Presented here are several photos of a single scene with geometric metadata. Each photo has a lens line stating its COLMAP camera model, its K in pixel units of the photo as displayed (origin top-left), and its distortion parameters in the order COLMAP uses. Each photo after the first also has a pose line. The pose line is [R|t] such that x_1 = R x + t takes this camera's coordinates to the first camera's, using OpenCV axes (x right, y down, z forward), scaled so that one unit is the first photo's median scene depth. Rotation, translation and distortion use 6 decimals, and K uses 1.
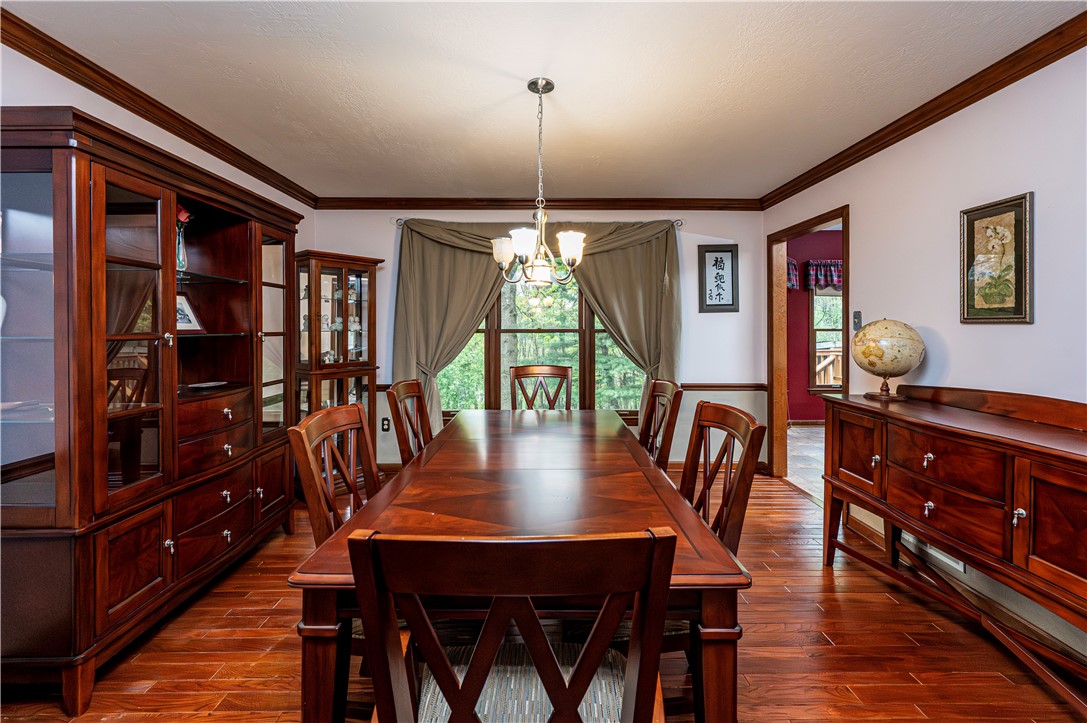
lens RADIAL K [[456.3, 0, 581.4], [0, 456.3, 328.7], [0, 0, 1]] dist [-0.001772, 0.000066]
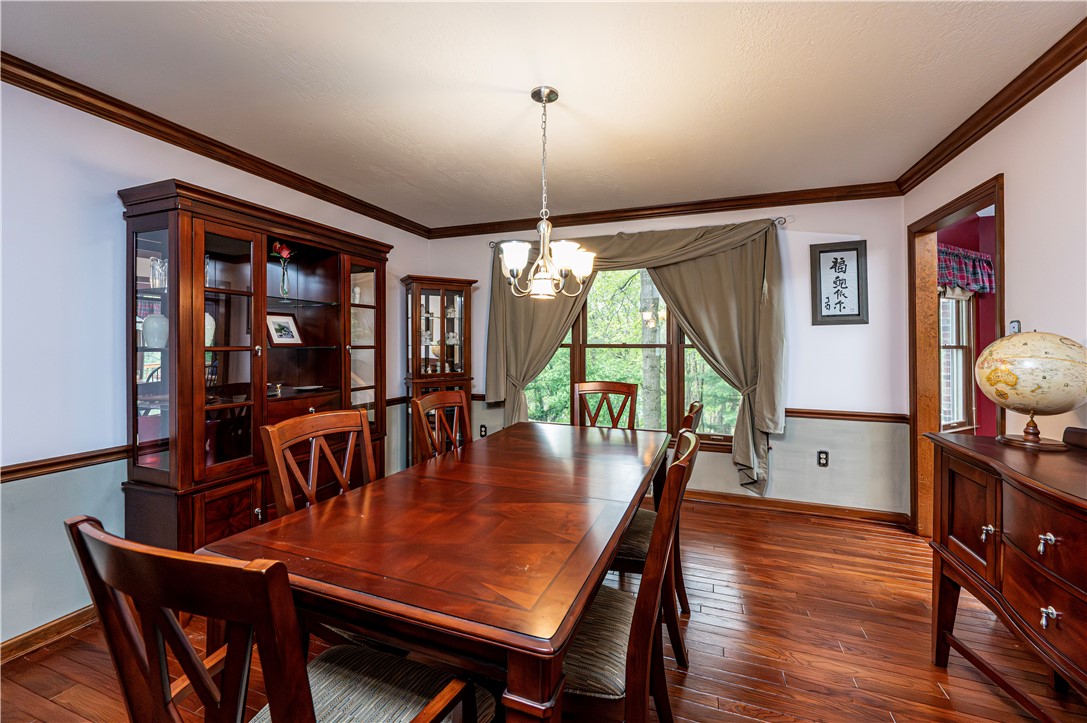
lens RADIAL K [[456.3, 0, 537.6], [0, 456.3, 340.1], [0, 0, 1]] dist [-0.001772, 0.000066]
pose [[0.929600, 0.000037, -0.368571, 0.106921], [-0.003060, 0.999966, -0.007618, 0.000256], [0.368558, 0.008209, 0.929569, 0.036992]]
